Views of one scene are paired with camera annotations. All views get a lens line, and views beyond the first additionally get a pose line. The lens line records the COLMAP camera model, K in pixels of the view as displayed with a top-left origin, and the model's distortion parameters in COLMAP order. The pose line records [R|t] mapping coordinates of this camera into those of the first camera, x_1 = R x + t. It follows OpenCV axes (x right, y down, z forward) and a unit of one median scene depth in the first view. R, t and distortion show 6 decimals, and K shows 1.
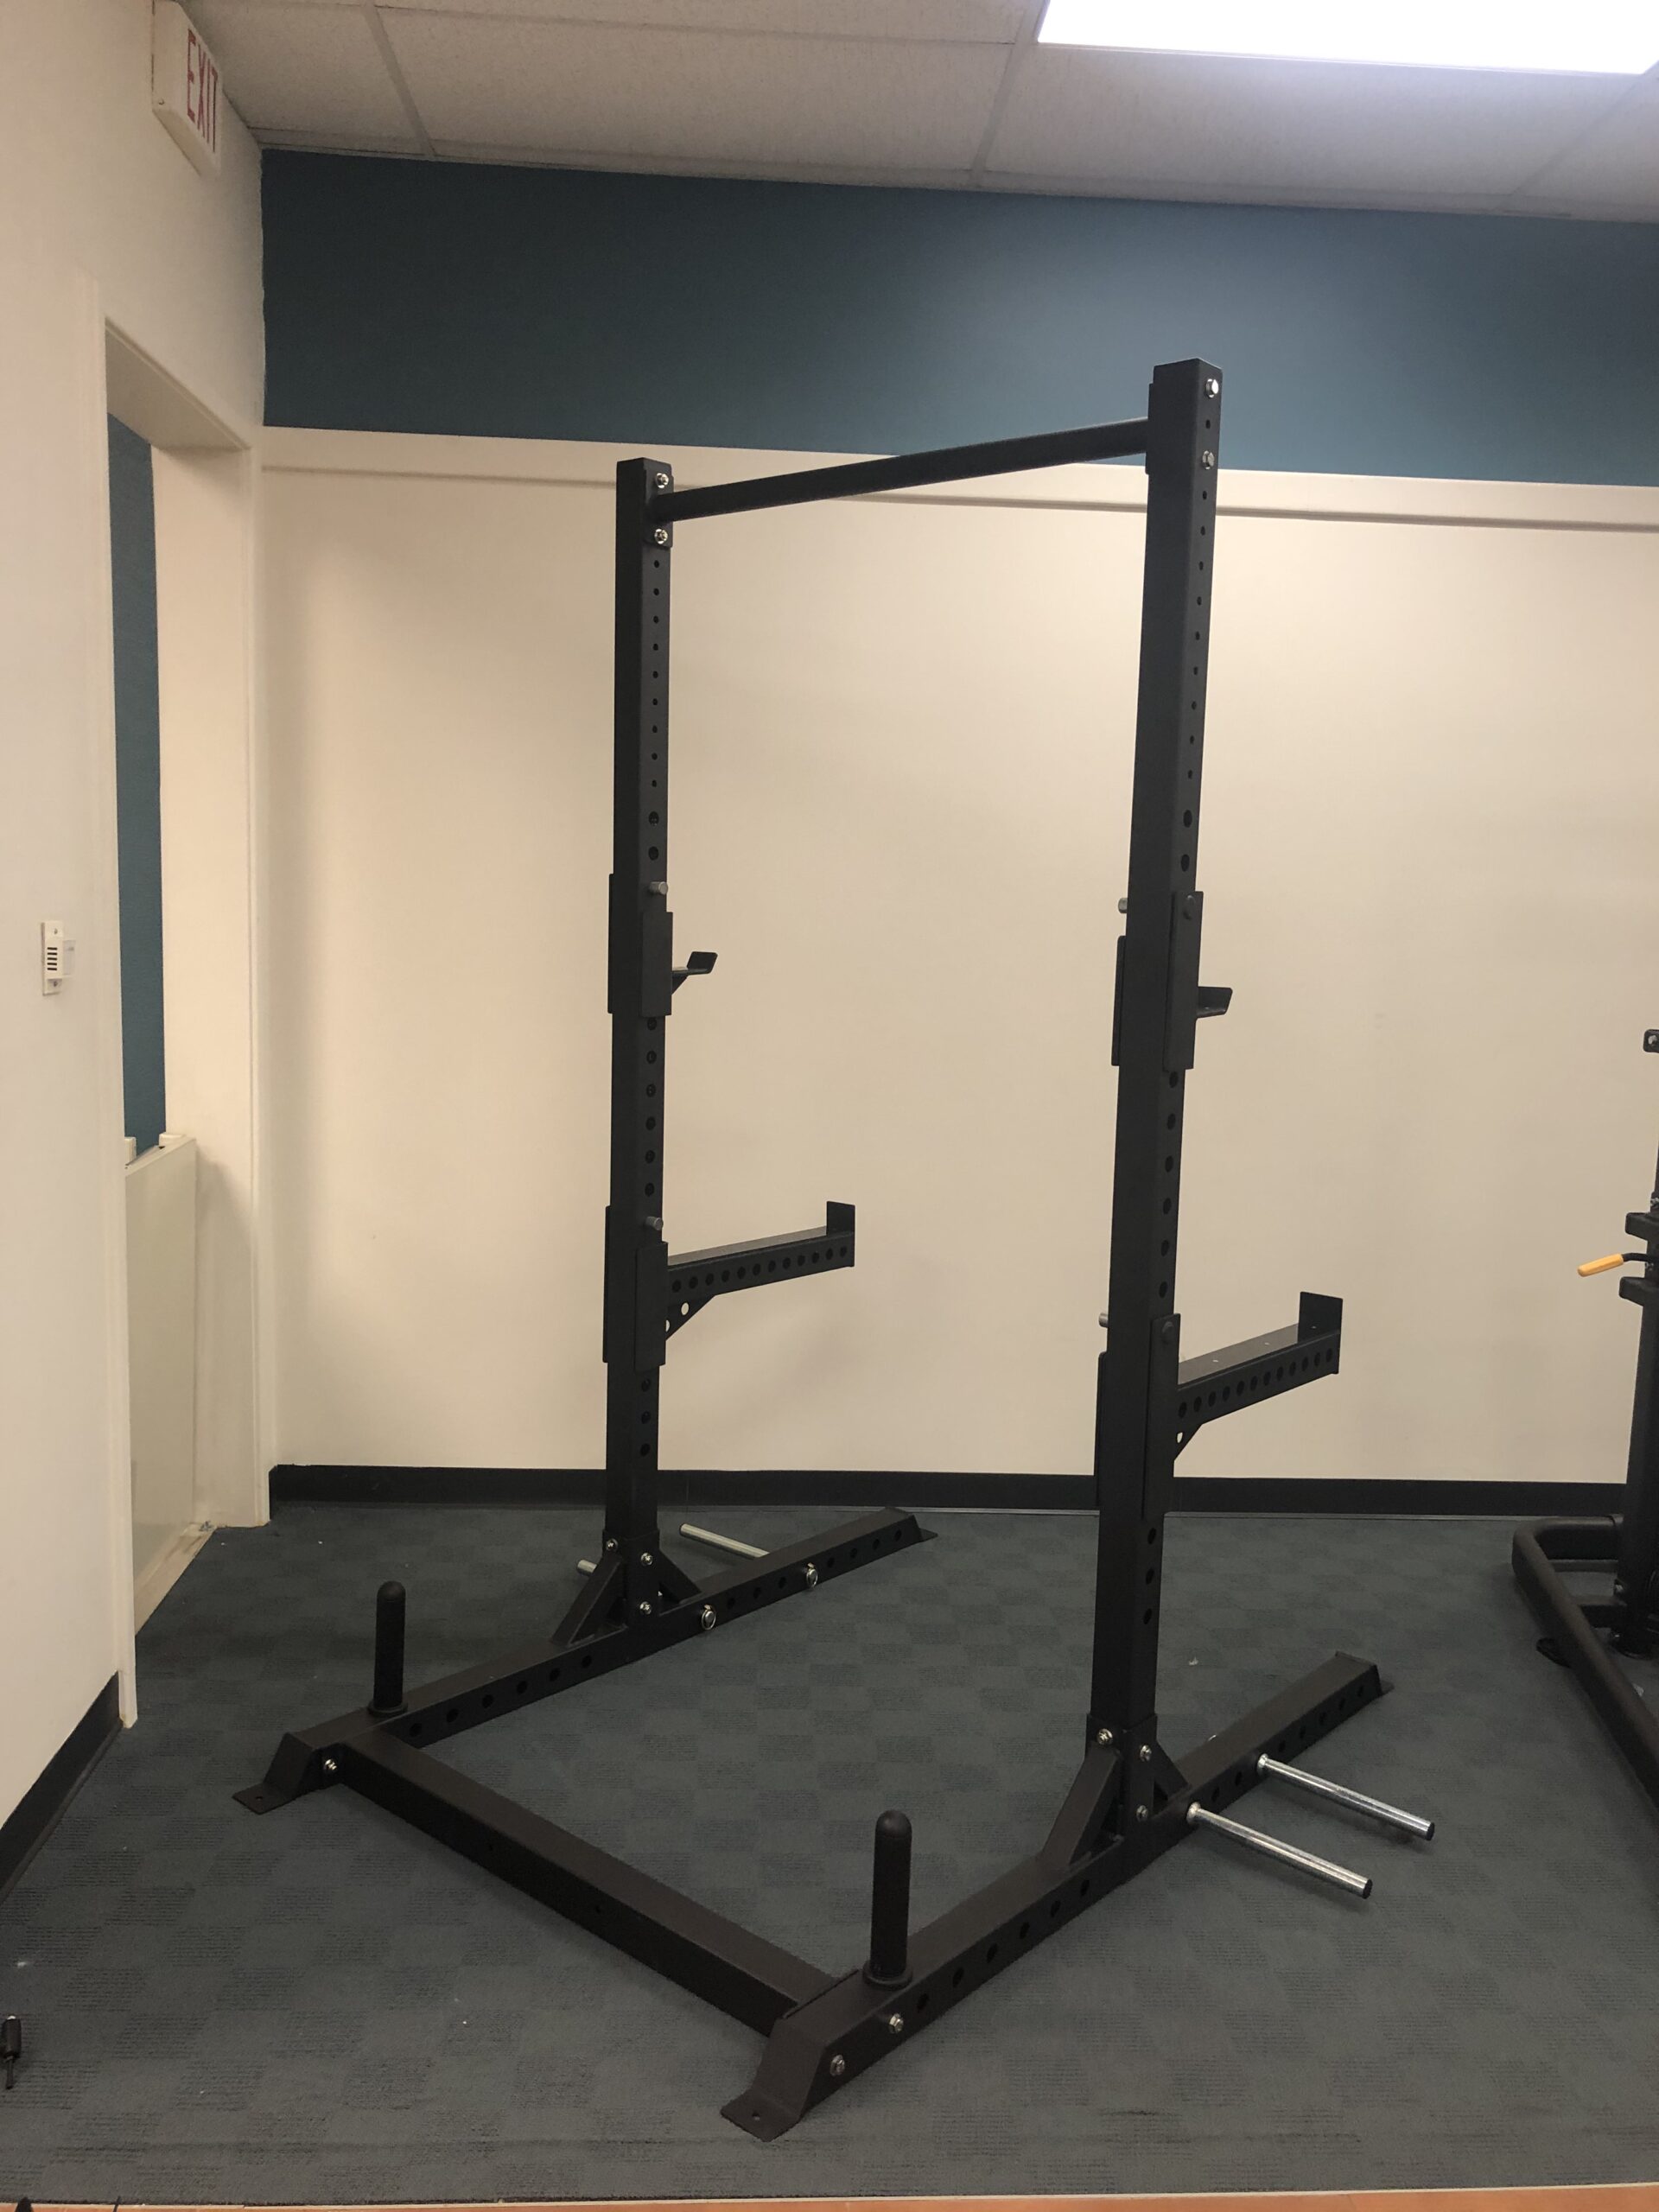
lens RADIAL K [[1834.9, 0, 836.7], [0, 1834.9, 1112.9], [0, 0, 1]] dist [0.039269, -0.056065]
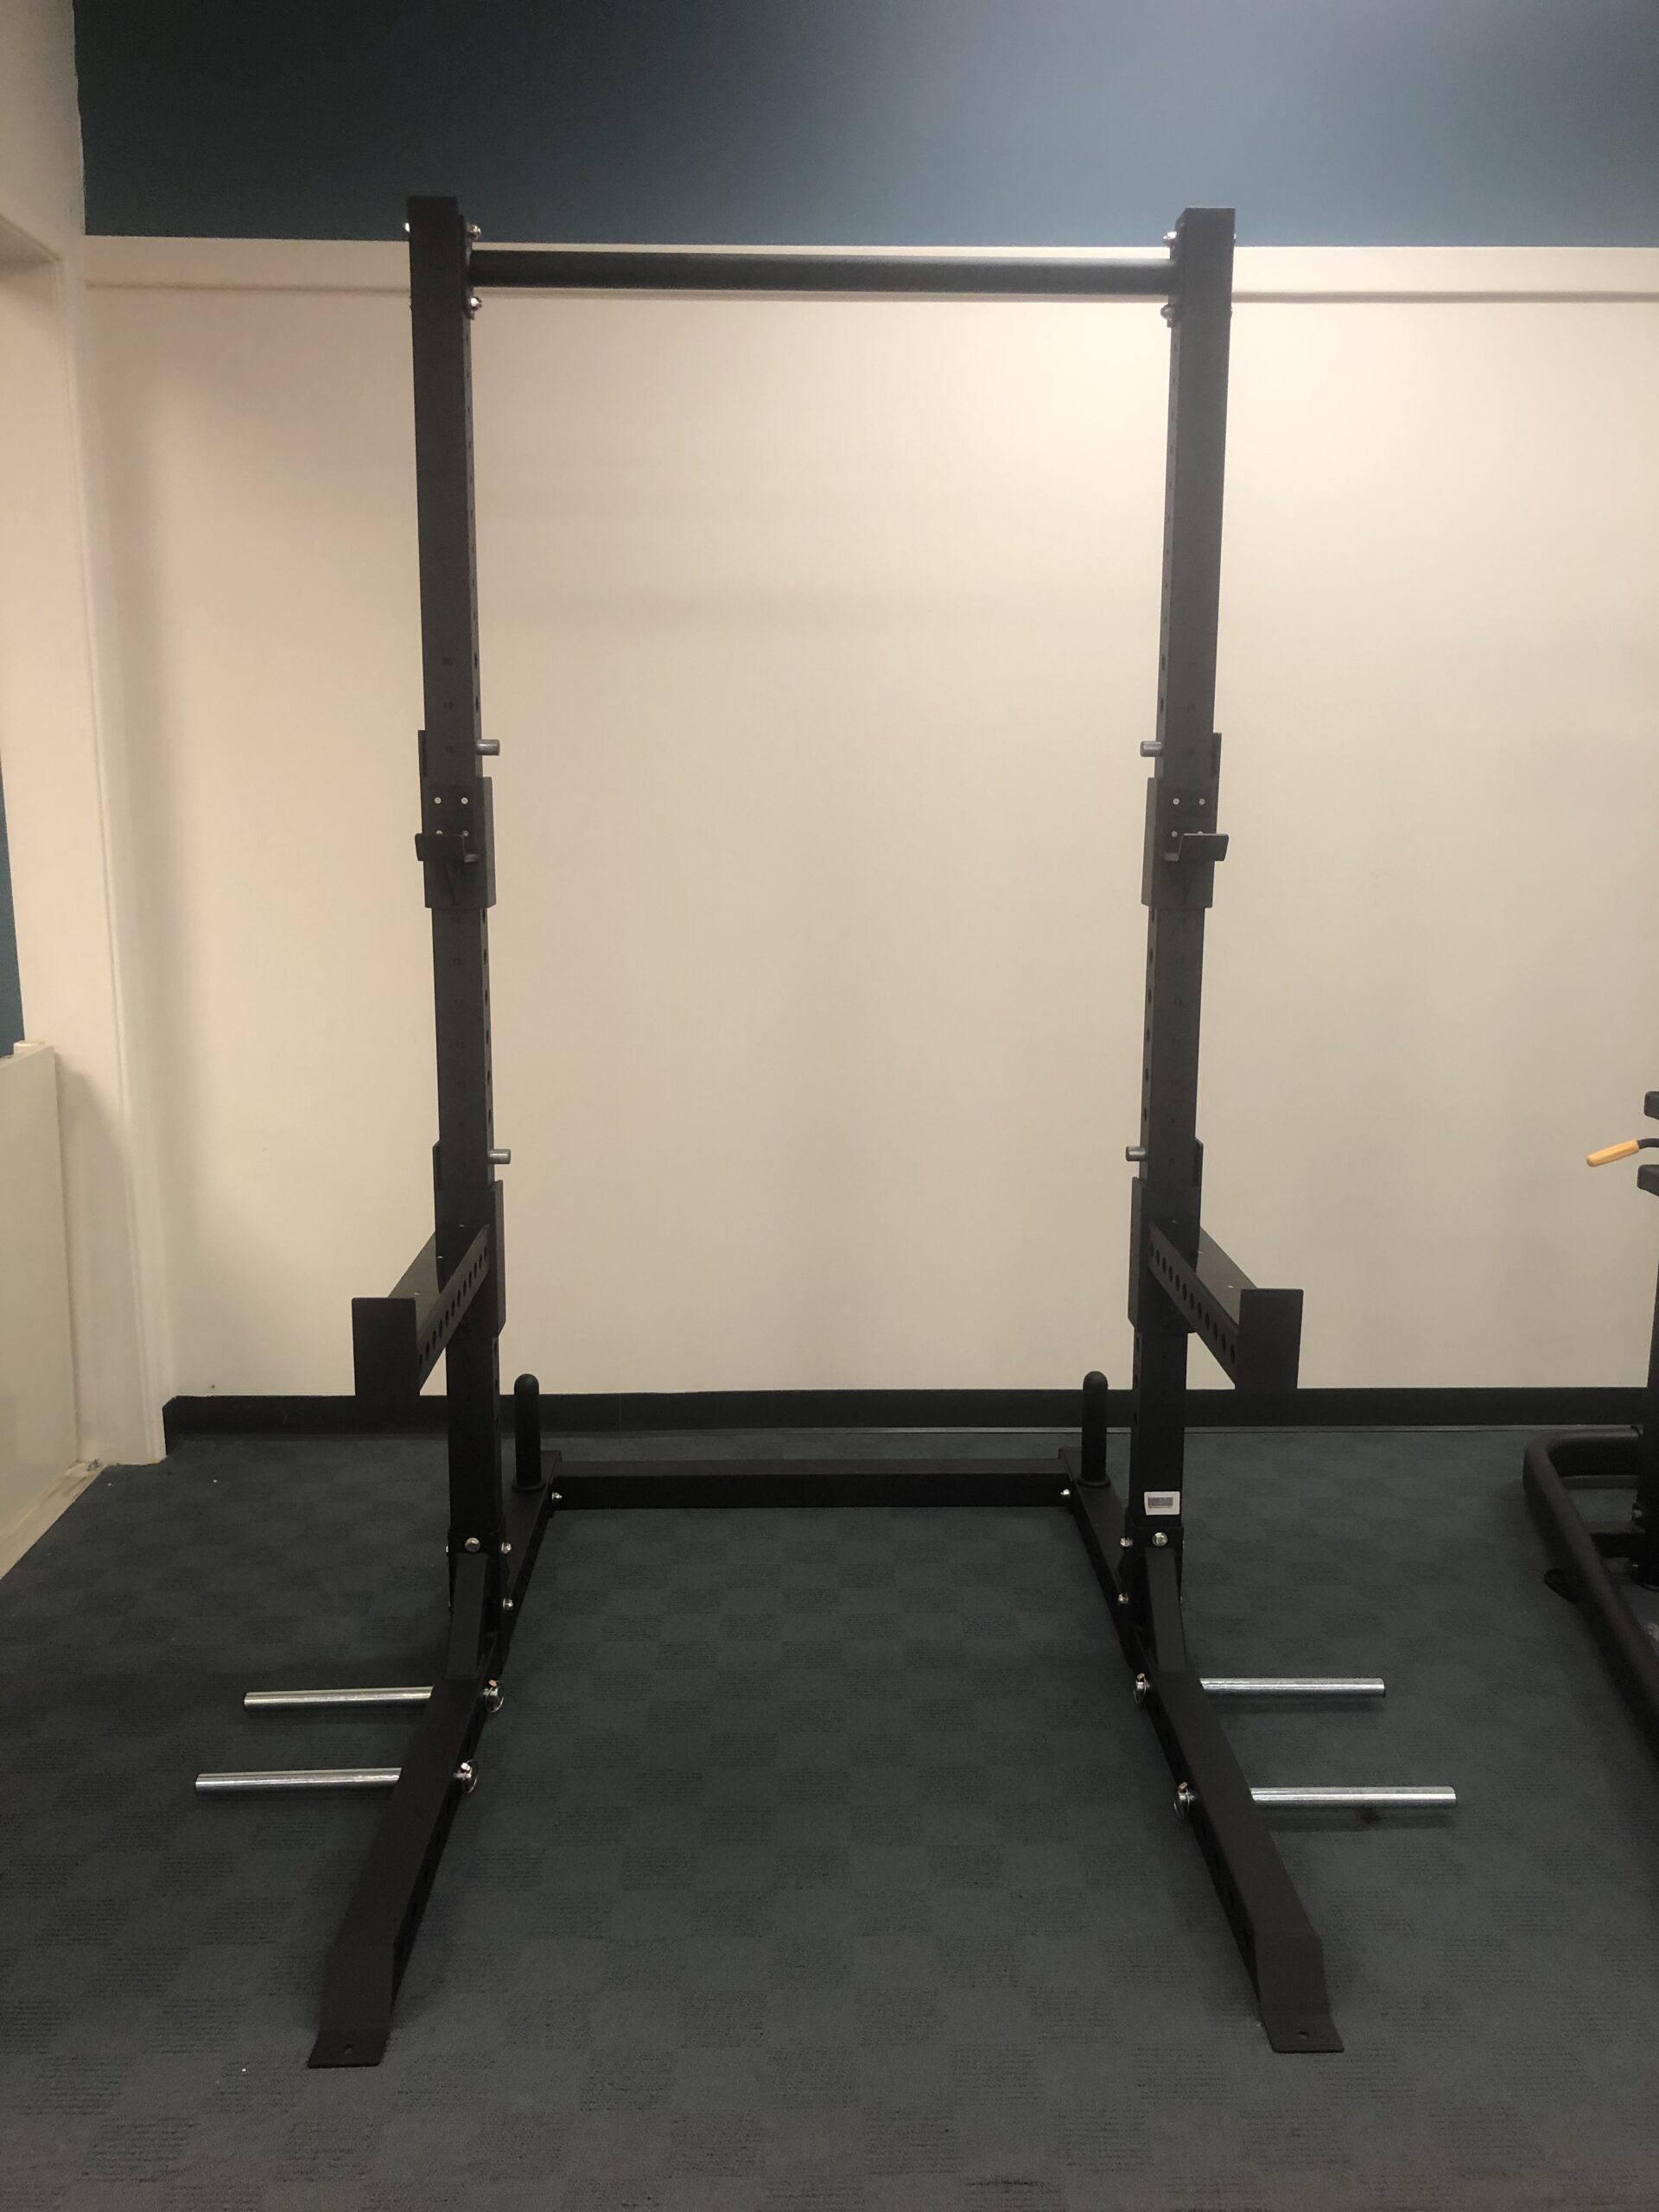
lens RADIAL K [[1834.9, 0, 836.7], [0, 1834.9, 1112.9], [0, 0, 1]] dist [0.039269, -0.056065]
pose [[0.999077, -0.023632, -0.035867, 0.075328], [0.025859, 0.997683, 0.062934, -0.000724], [0.034296, -0.063804, 0.997373, 0.113285]]
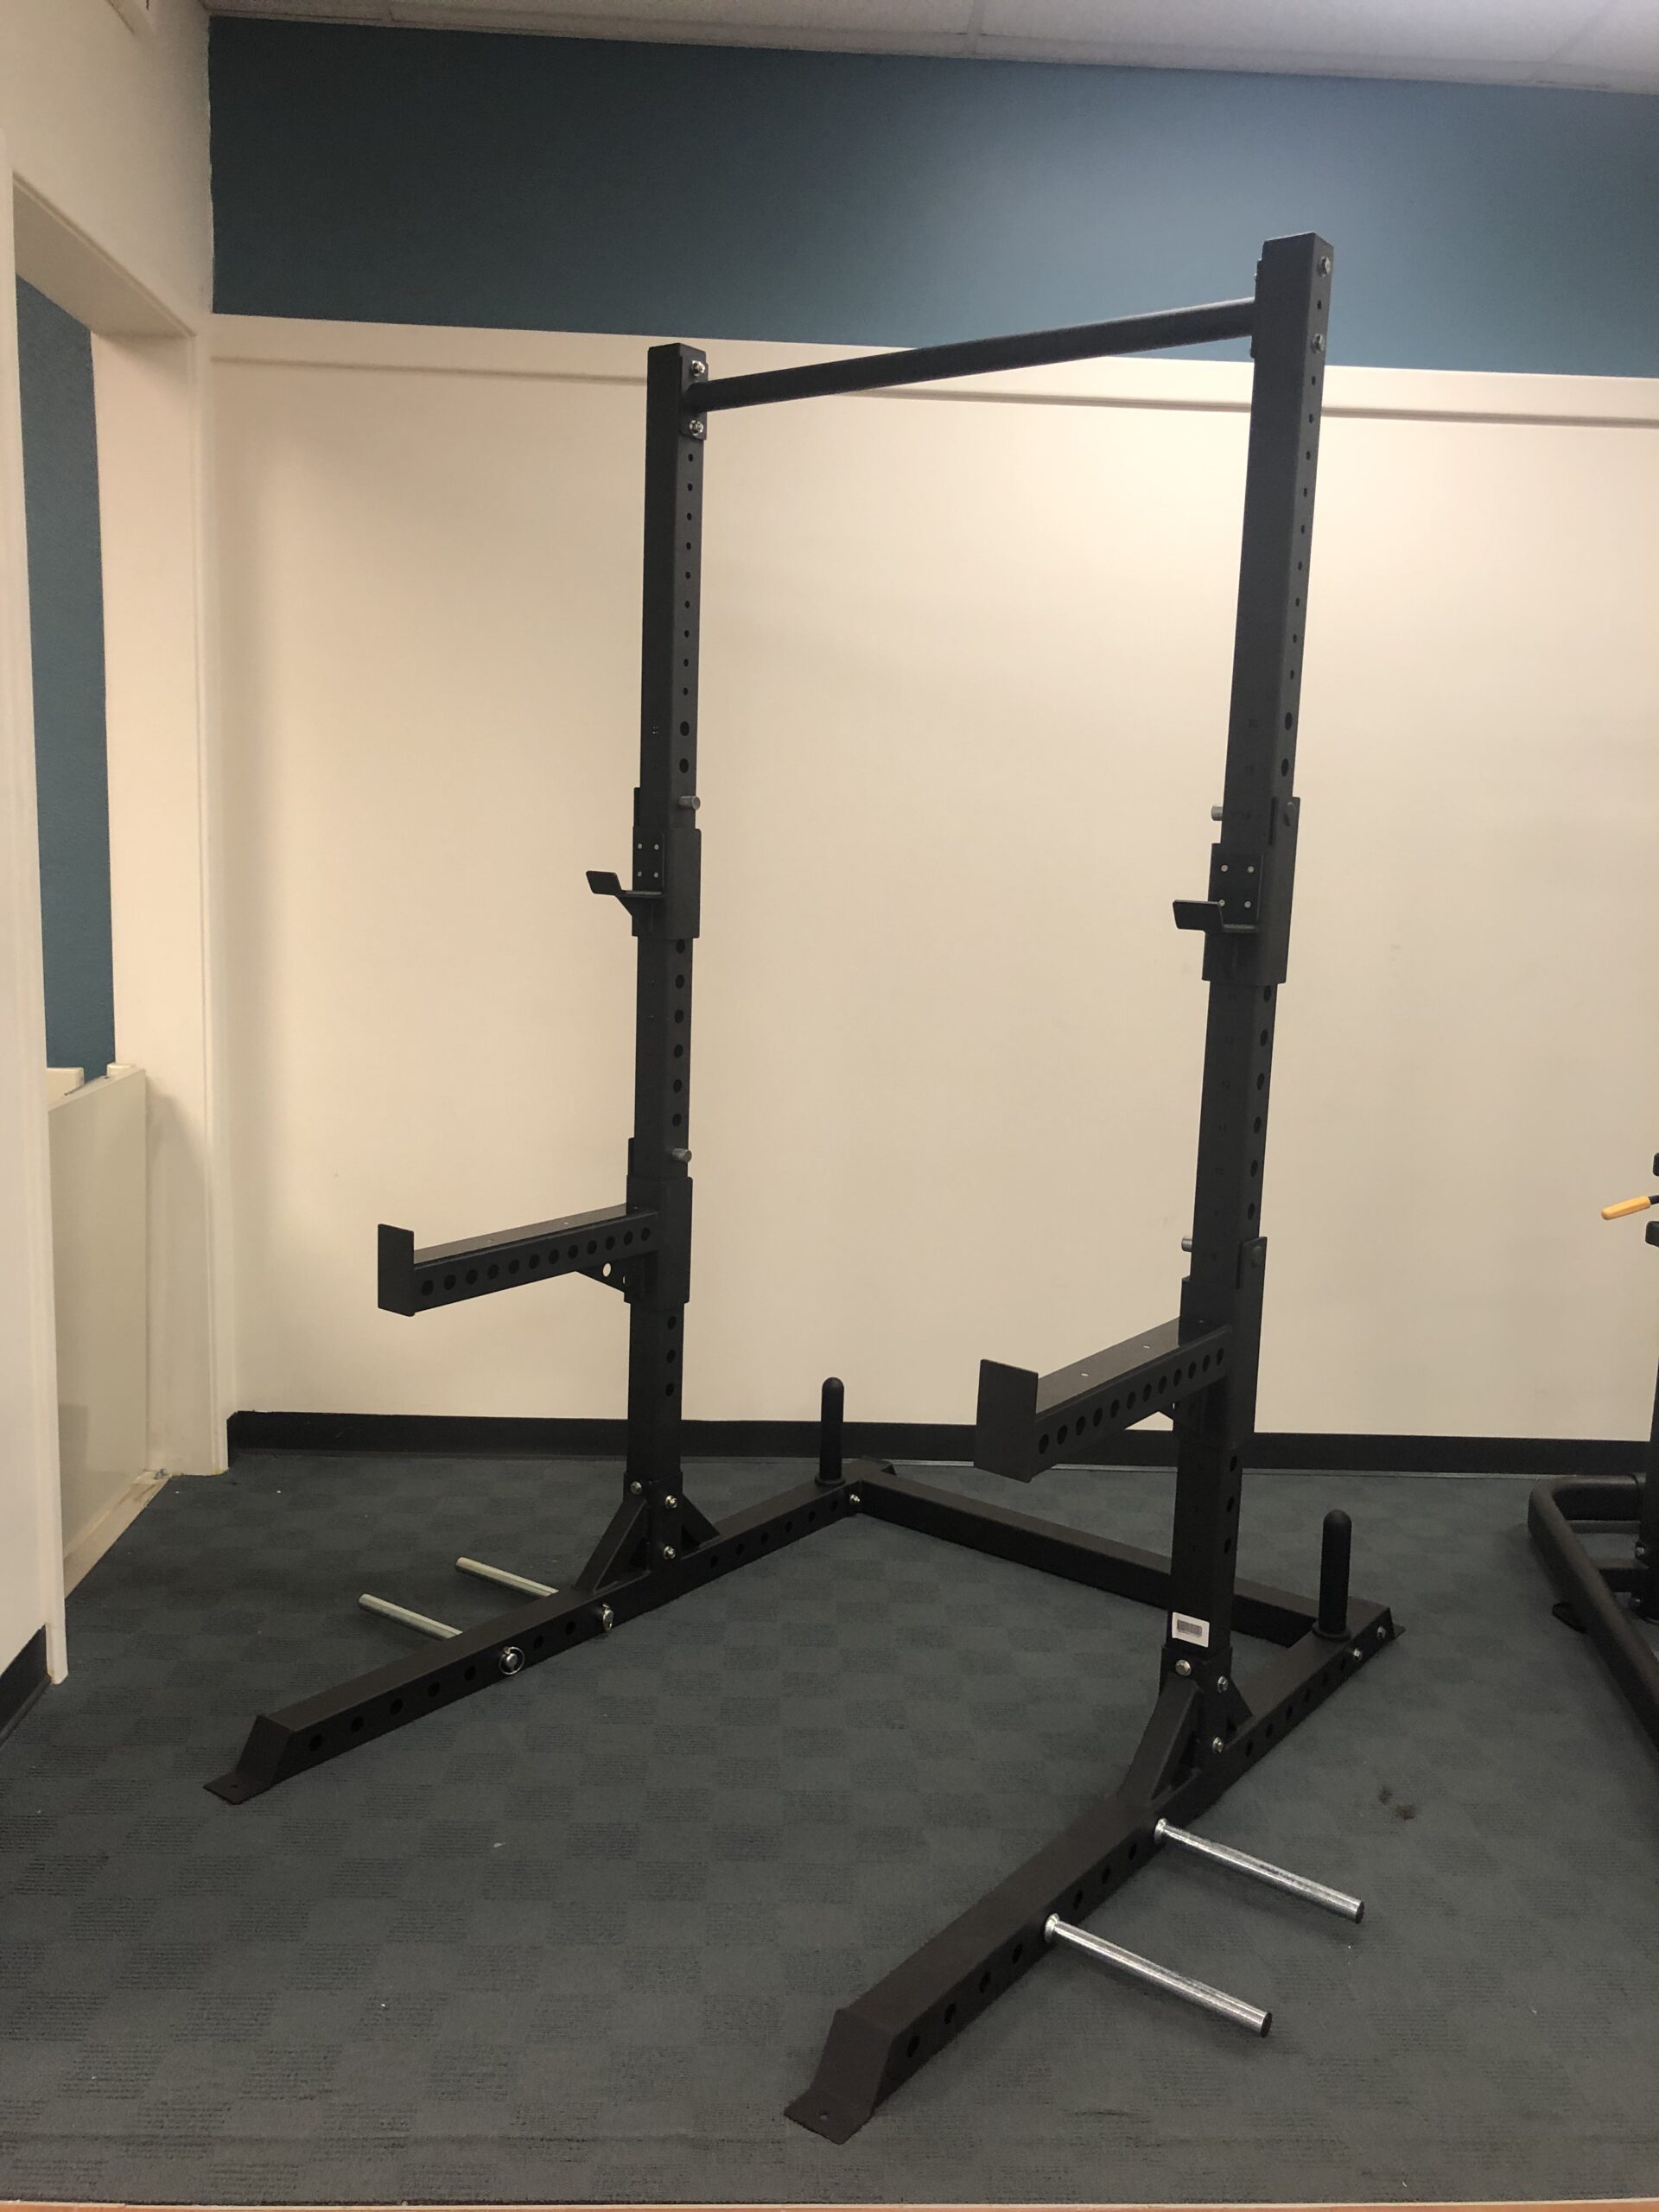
lens RADIAL K [[1840.1, 0, 830.2], [0, 1840.1, 1114.8], [0, 0, 1]] dist [0.042717, -0.060925]
pose [[0.999866, 0.004816, -0.015620, 0.023251], [-0.004426, 0.999681, 0.024882, 0.013022], [0.015735, -0.024810, 0.999568, 0.052664]]
